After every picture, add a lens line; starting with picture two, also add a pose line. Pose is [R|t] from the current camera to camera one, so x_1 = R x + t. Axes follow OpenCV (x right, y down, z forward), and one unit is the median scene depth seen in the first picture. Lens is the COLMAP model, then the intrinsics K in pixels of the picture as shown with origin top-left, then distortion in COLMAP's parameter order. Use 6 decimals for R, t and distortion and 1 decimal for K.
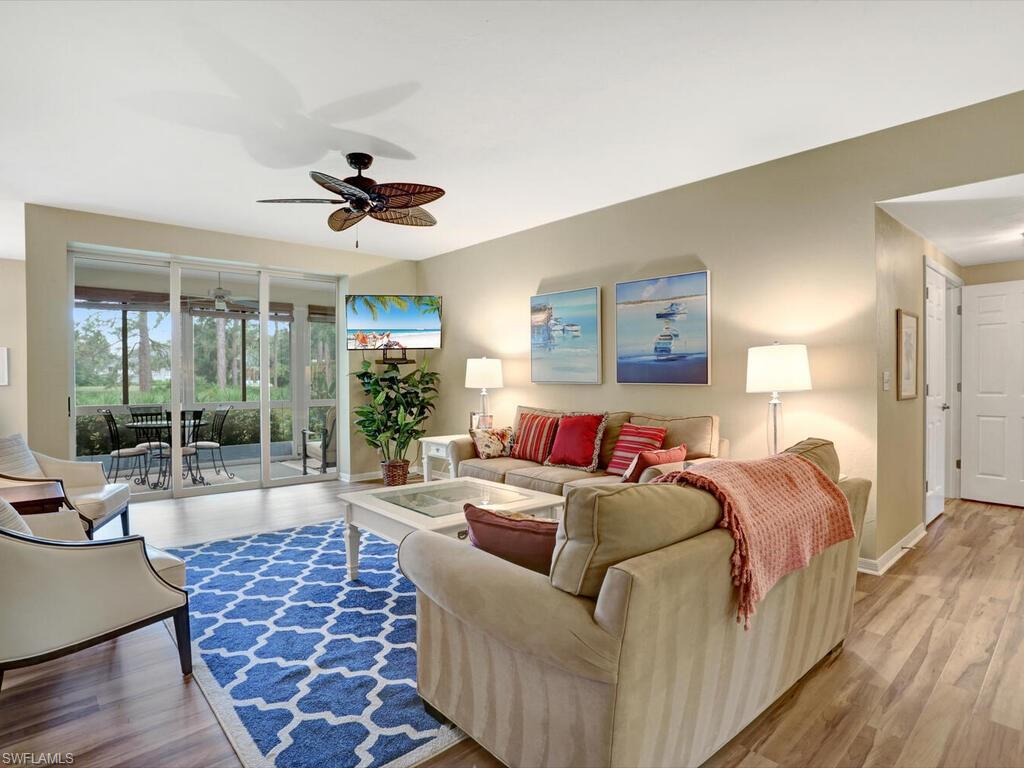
lens RADIAL K [[560.4, 0, 512.6], [0, 560.4, 388.3], [0, 0, 1]] dist [-0.081207, 0.033021]
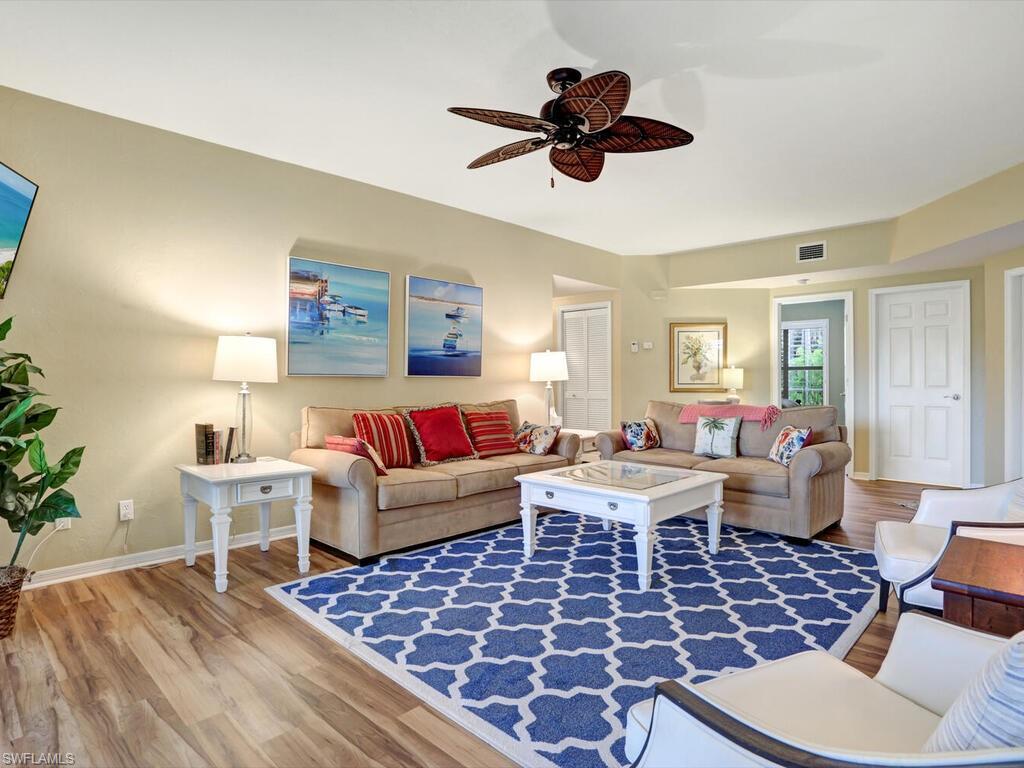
lens RADIAL K [[560.4, 0, 518.8], [0, 560.4, 382.3], [0, 0, 1]] dist [-0.081207, 0.033021]
pose [[-0.044143, -0.012009, 0.998953, -0.823971], [0.004831, 0.999913, 0.012234, -0.008800], [-0.999014, 0.005366, -0.044082, 0.857471]]
